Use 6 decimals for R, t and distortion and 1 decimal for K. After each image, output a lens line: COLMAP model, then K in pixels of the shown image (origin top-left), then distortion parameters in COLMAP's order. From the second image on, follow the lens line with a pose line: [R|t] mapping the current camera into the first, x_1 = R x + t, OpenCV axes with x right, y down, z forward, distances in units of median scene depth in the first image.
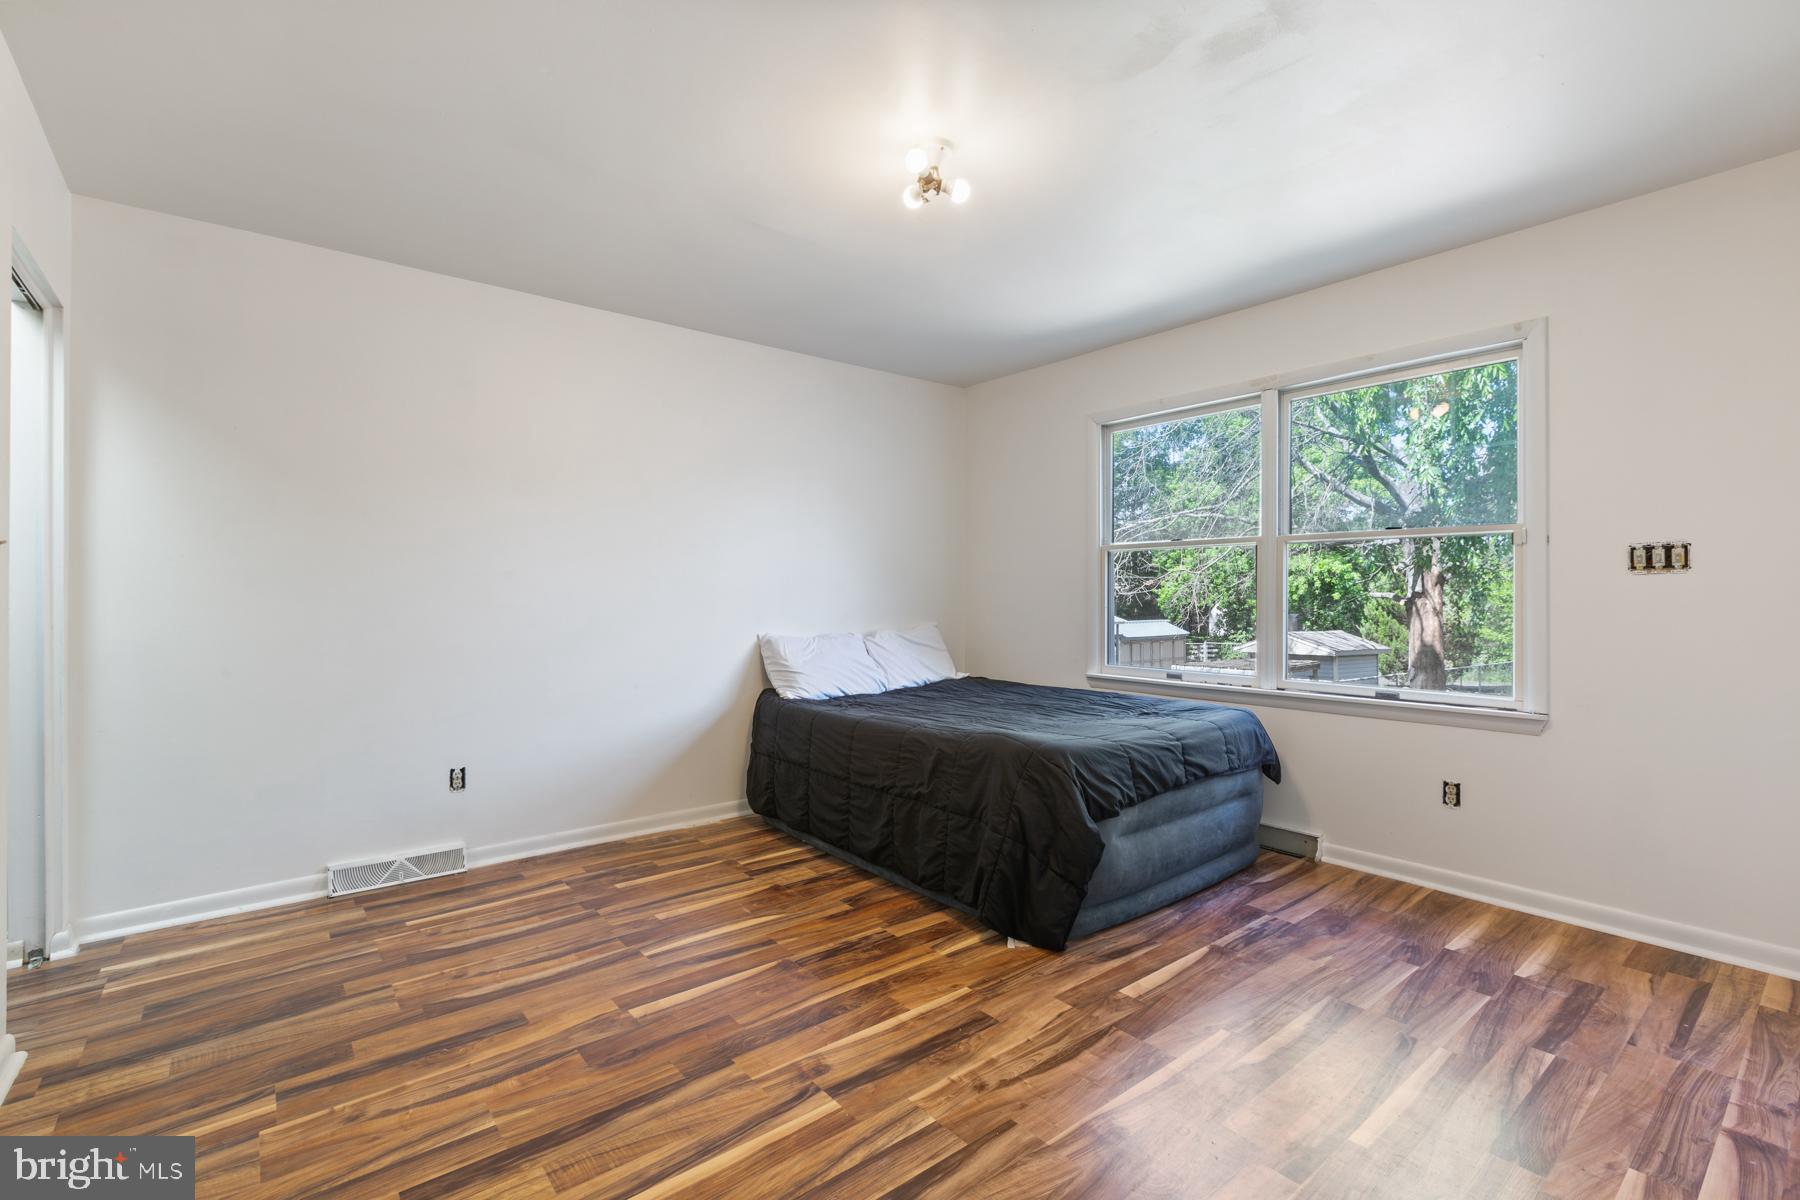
lens RADIAL K [[809.0, 0, 899.1], [0, 809.0, 610.2], [0, 0, 1]] dist [0.000683, -0.000549]
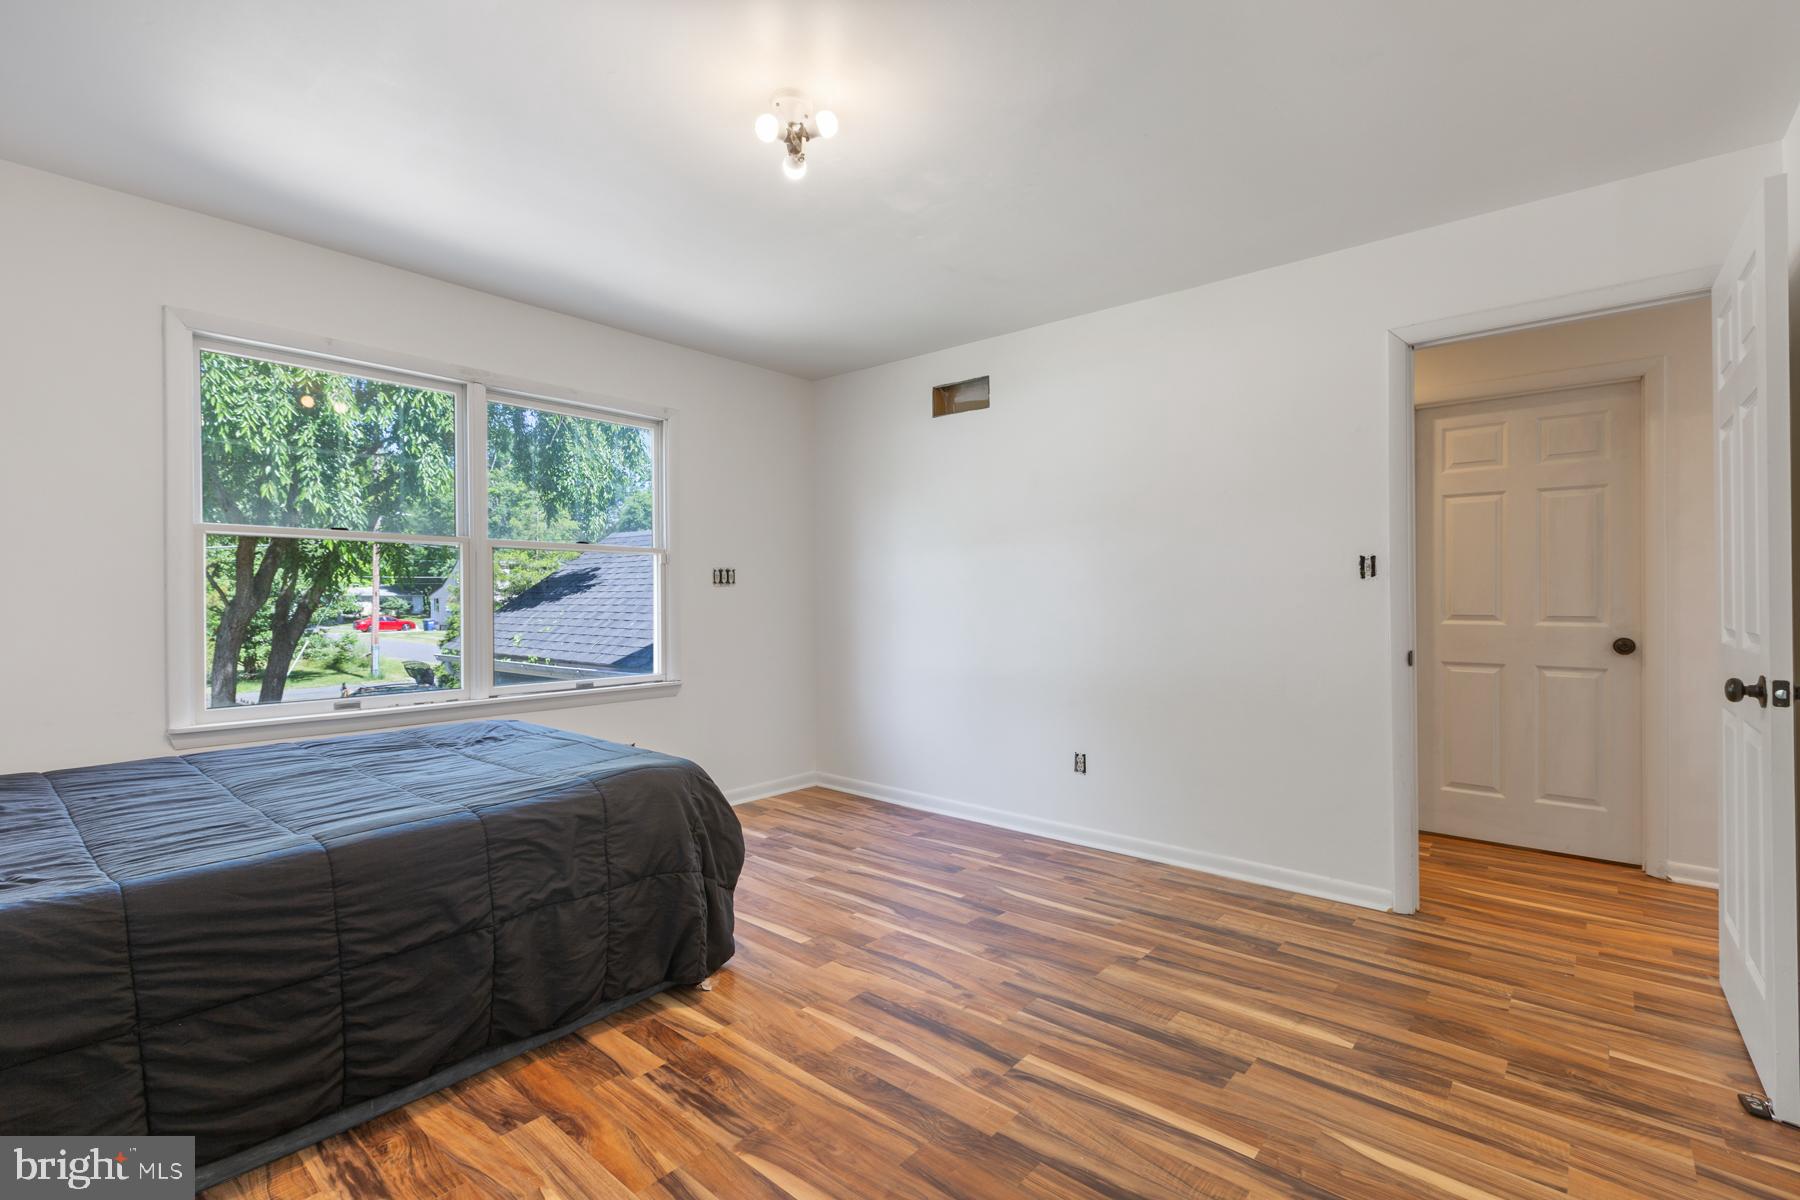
lens RADIAL K [[811.5, 0, 900.0], [0, 811.5, 600.0], [0, 0, 1]] dist [-0.012474, -0.000130]
pose [[-0.180978, -0.000496, 0.983487, -0.864093], [0.026011, 0.999648, 0.005291, -0.017526], [-0.983143, 0.026539, -0.180901, 1.035548]]
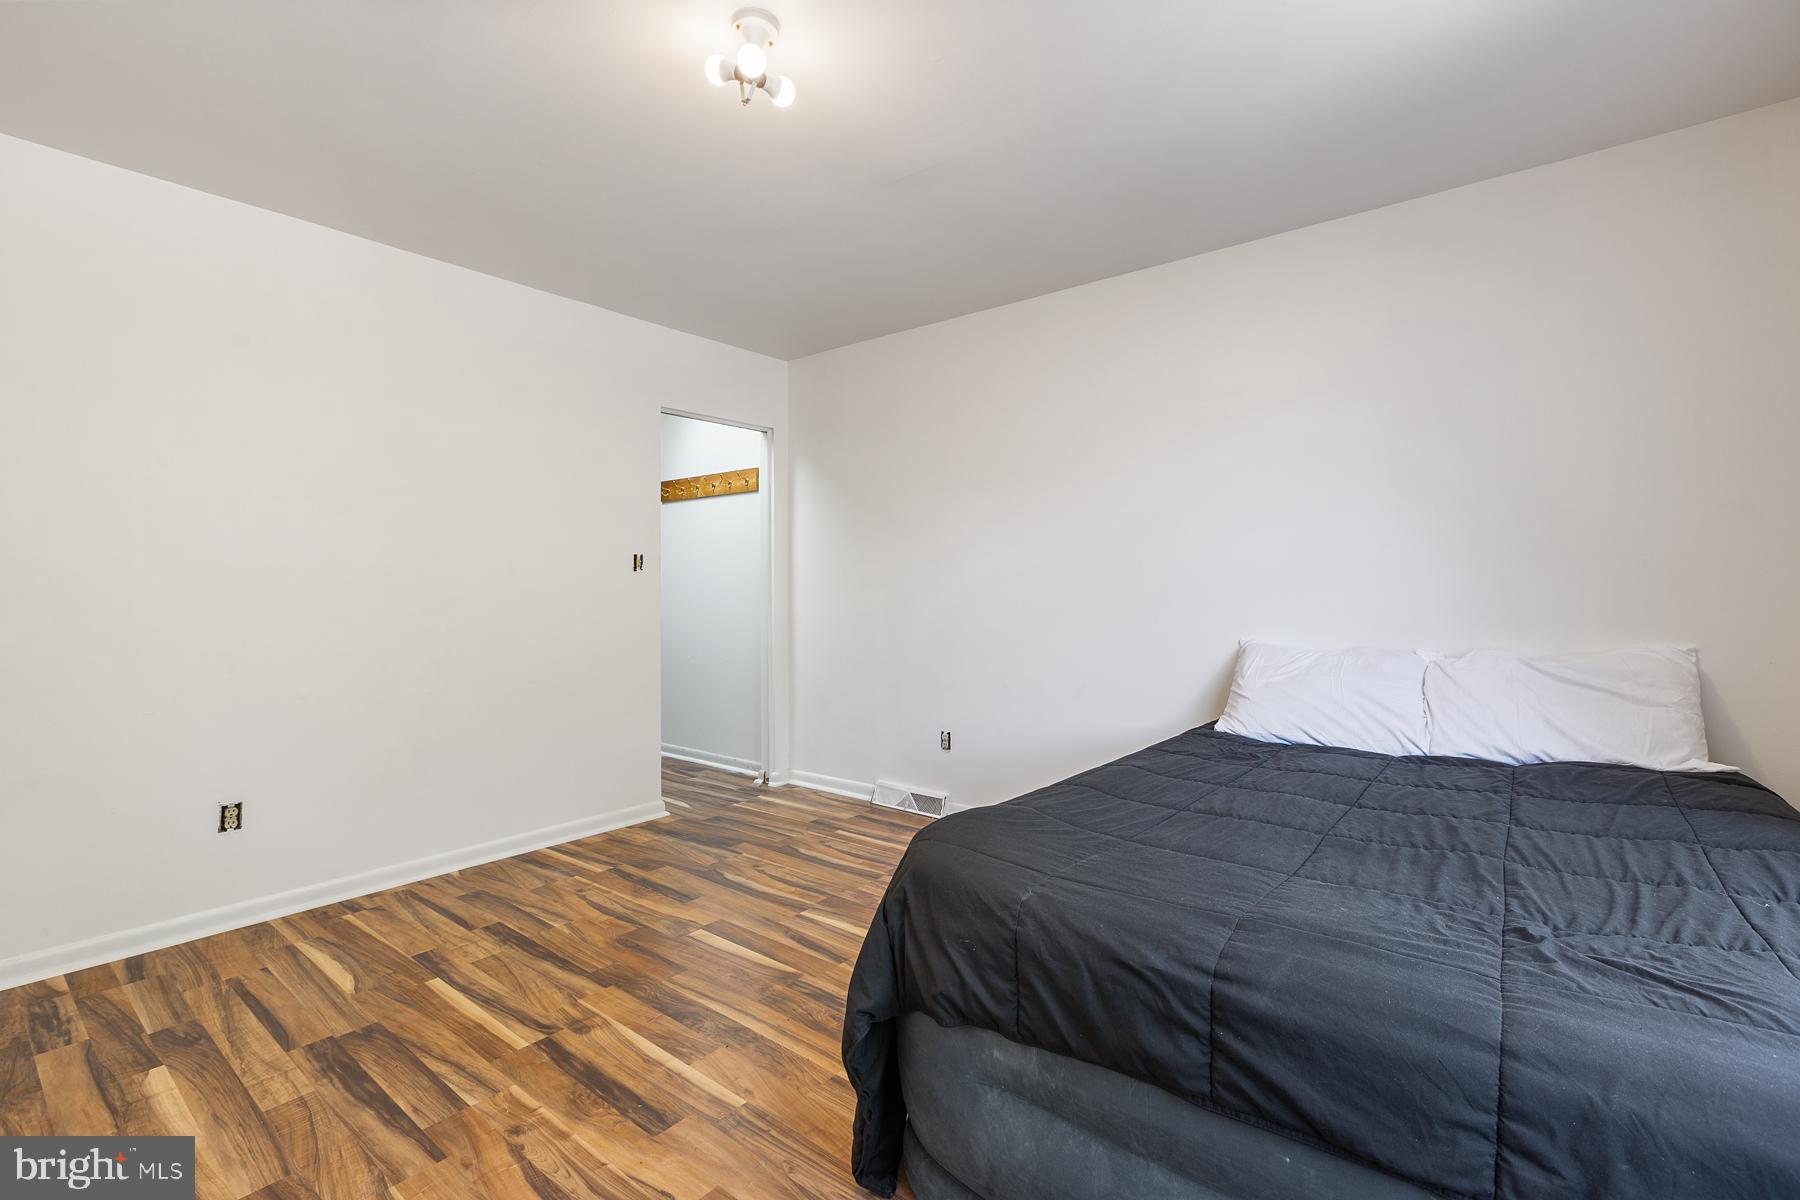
lens RADIAL K [[809.0, 0, 899.1], [0, 809.0, 610.2], [0, 0, 1]] dist [0.000683, -0.000549]
pose [[0.207318, 0.030793, -0.977789, 0.830245], [-0.019594, 0.999435, 0.027320, -0.016520], [0.978077, 0.013495, 0.207805, 0.966661]]
